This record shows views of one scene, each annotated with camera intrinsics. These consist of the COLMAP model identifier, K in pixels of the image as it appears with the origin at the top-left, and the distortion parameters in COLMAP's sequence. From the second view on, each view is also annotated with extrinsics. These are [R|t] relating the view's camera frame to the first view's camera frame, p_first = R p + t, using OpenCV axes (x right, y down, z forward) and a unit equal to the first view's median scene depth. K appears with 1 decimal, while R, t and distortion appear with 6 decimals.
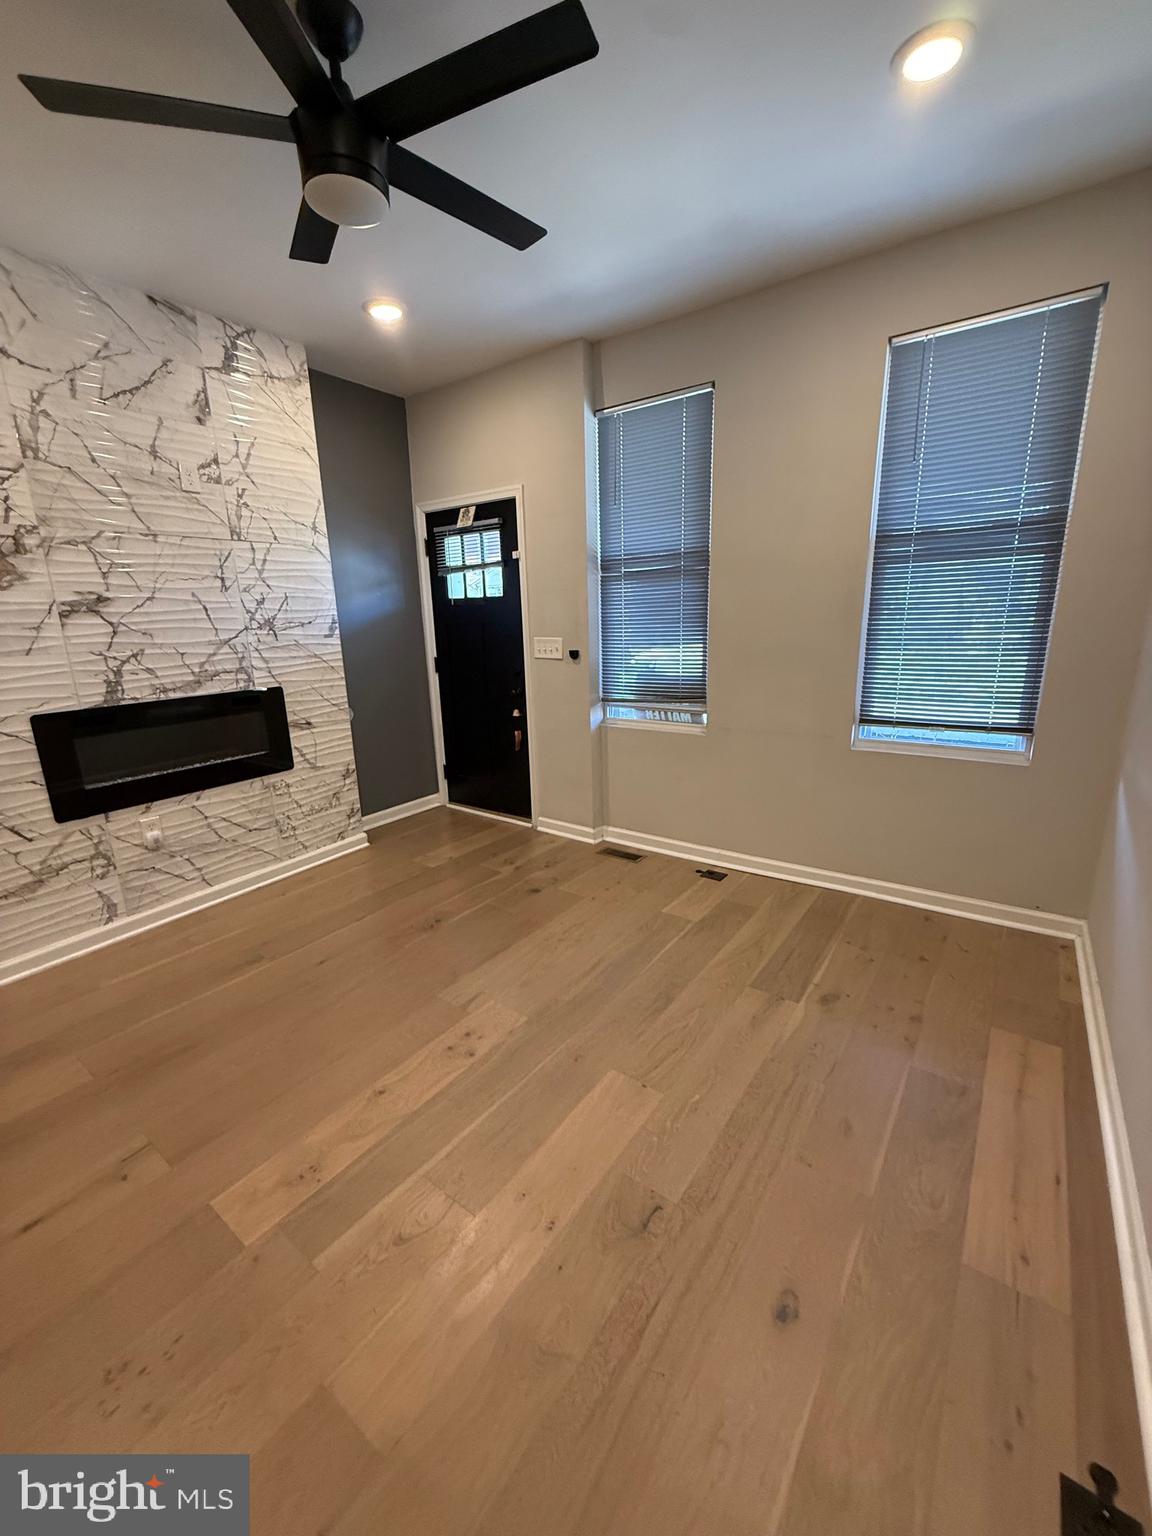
lens RADIAL K [[621.6, 0, 577.3], [0, 621.6, 770.2], [0, 0, 1]] dist [-0.001090, -0.000196]
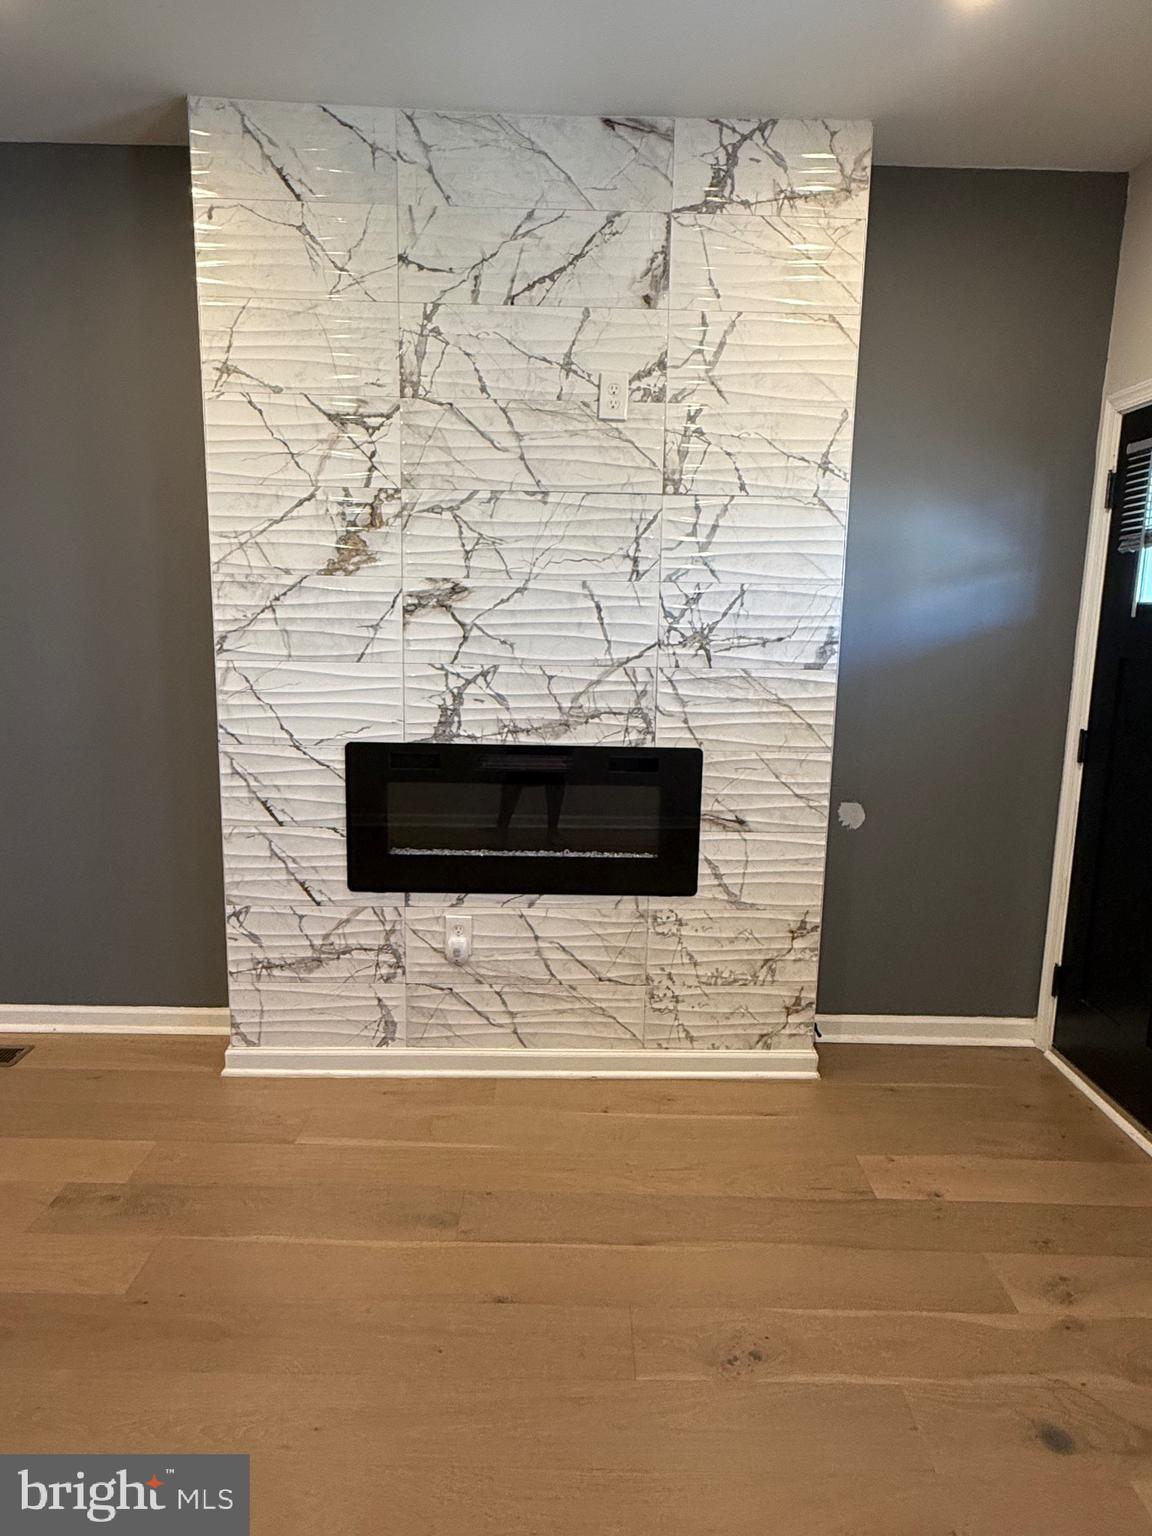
lens RADIAL K [[928.3, 0, 574.7], [0, 928.3, 765.9], [0, 0, 1]] dist [-0.000049, 0.001627]
pose [[0.587343, 0.168883, -0.791522, 0.131915], [-0.234622, 0.971520, 0.033188, -0.135041], [0.774585, 0.166215, 0.610239, 0.456247]]
